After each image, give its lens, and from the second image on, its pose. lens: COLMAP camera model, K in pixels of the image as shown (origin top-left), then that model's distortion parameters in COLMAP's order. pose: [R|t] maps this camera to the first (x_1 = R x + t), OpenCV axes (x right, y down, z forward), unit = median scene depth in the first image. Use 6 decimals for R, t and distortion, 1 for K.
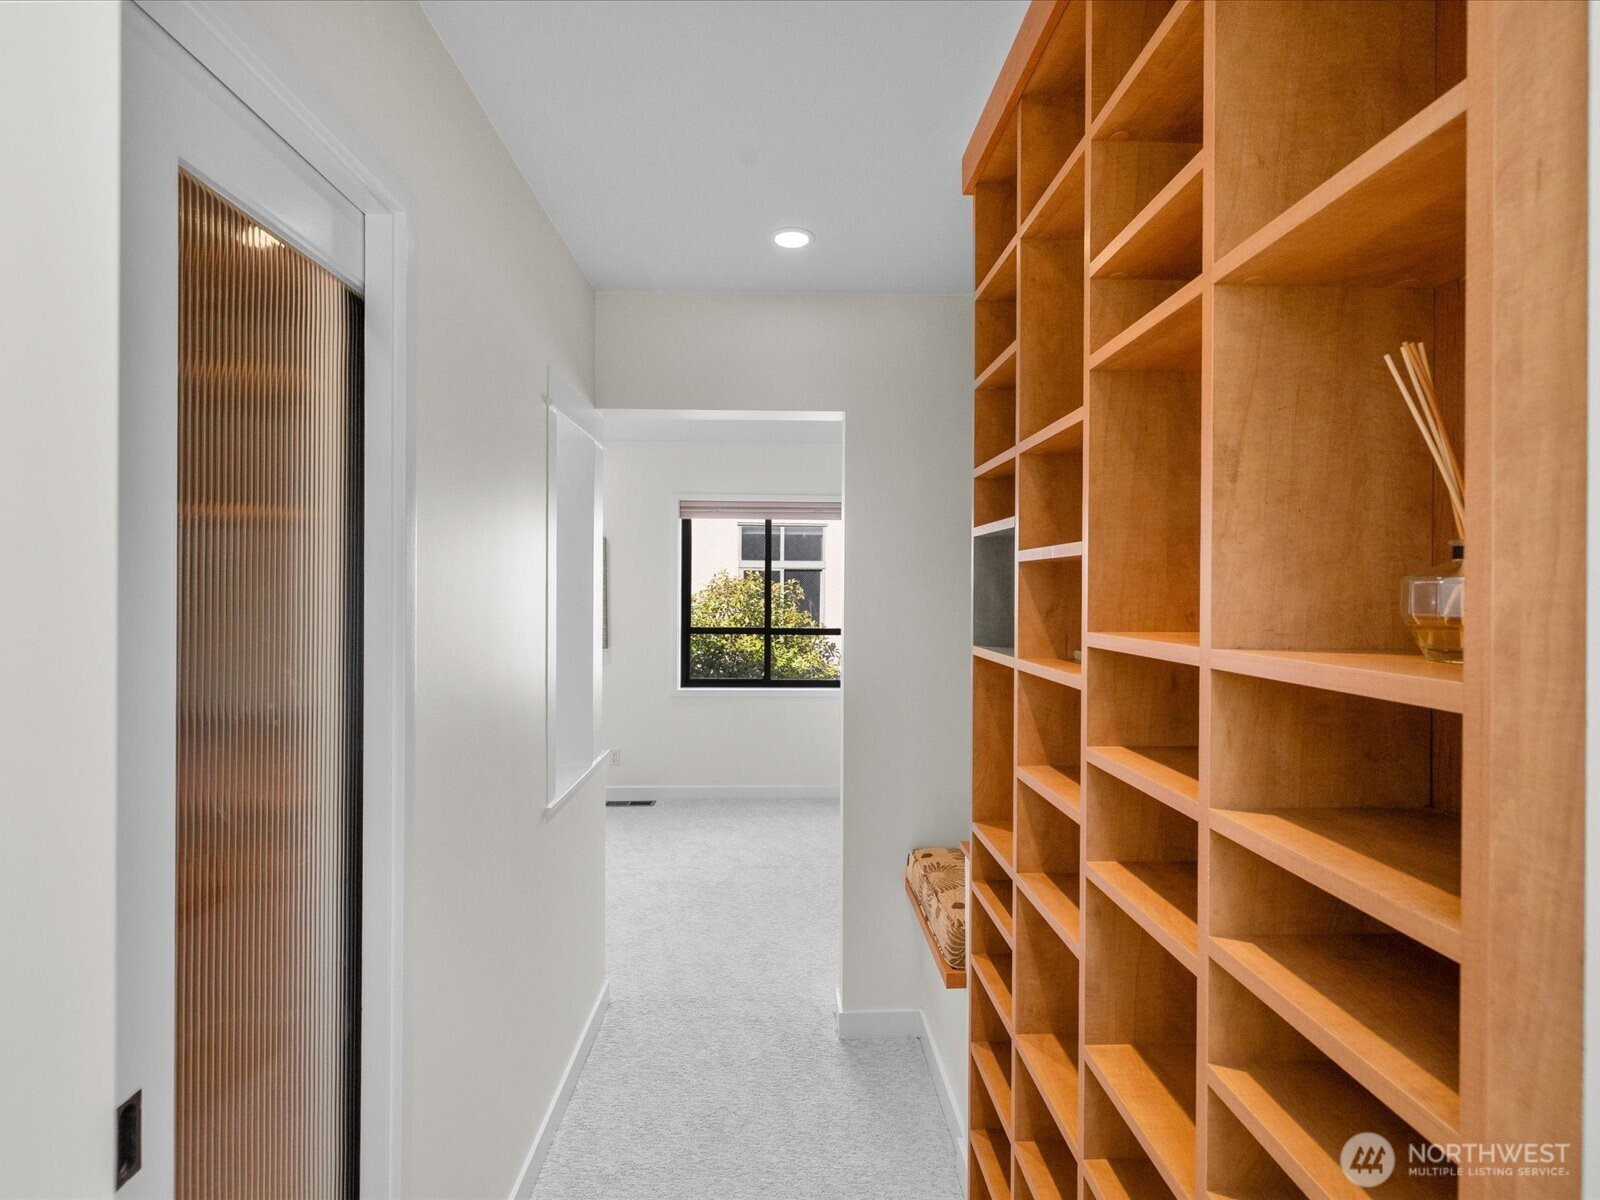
lens RADIAL K [[769.6, 0, 802.4], [0, 769.6, 584.6], [0, 0, 1]] dist [-0.001202, 0.000412]
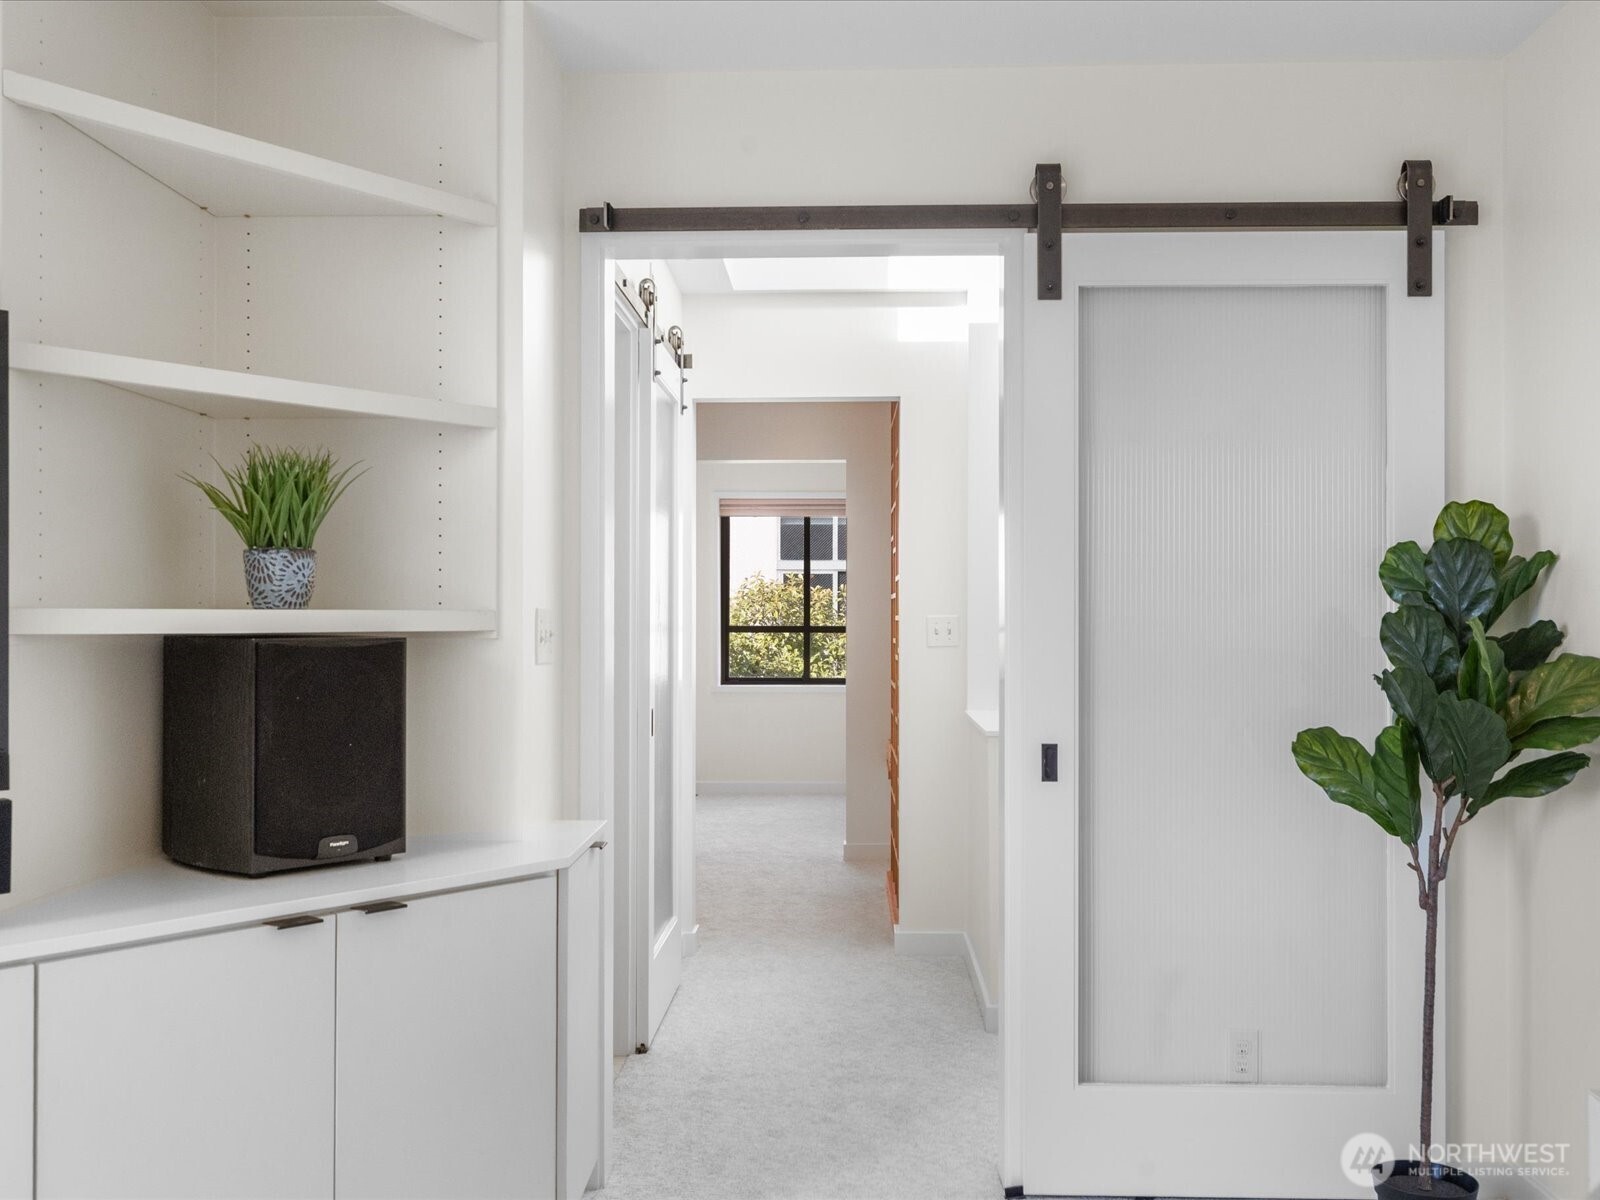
lens RADIAL K [[1536.2, 0, 800.0], [0, 1536.2, 600.0], [0, 0, 1]] dist [-0.006034, -0.000679]
pose [[0.997821, -0.004425, -0.065837, 0.071471], [0.003850, 0.999953, -0.008870, 0.038352], [0.065873, 0.008598, 0.997791, -0.907047]]
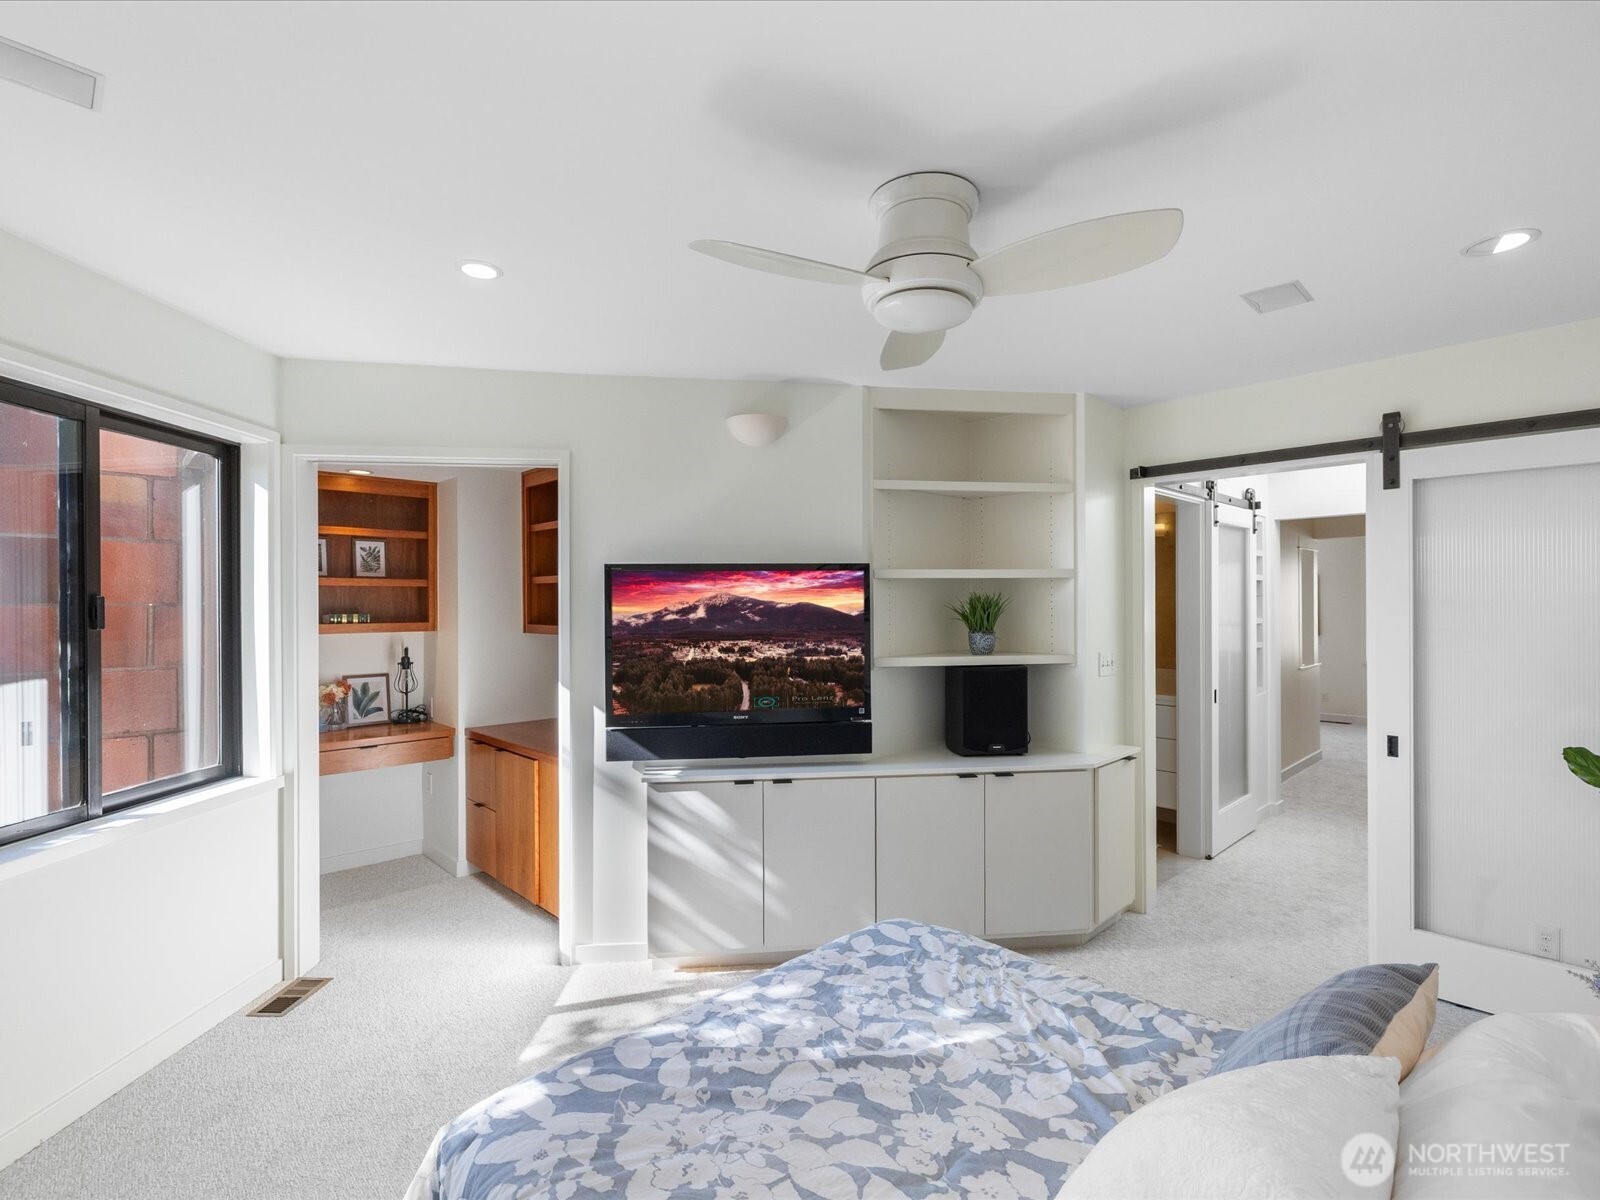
lens RADIAL K [[761.7, 0, 804.8], [0, 761.7, 596.9], [0, 0, 1]] dist [0.000591, 0.000555]
pose [[0.671932, -0.014902, -0.740463, 0.232632], [0.011170, 0.999888, -0.009987, -0.003179], [0.740529, -0.001560, 0.672023, -0.963327]]
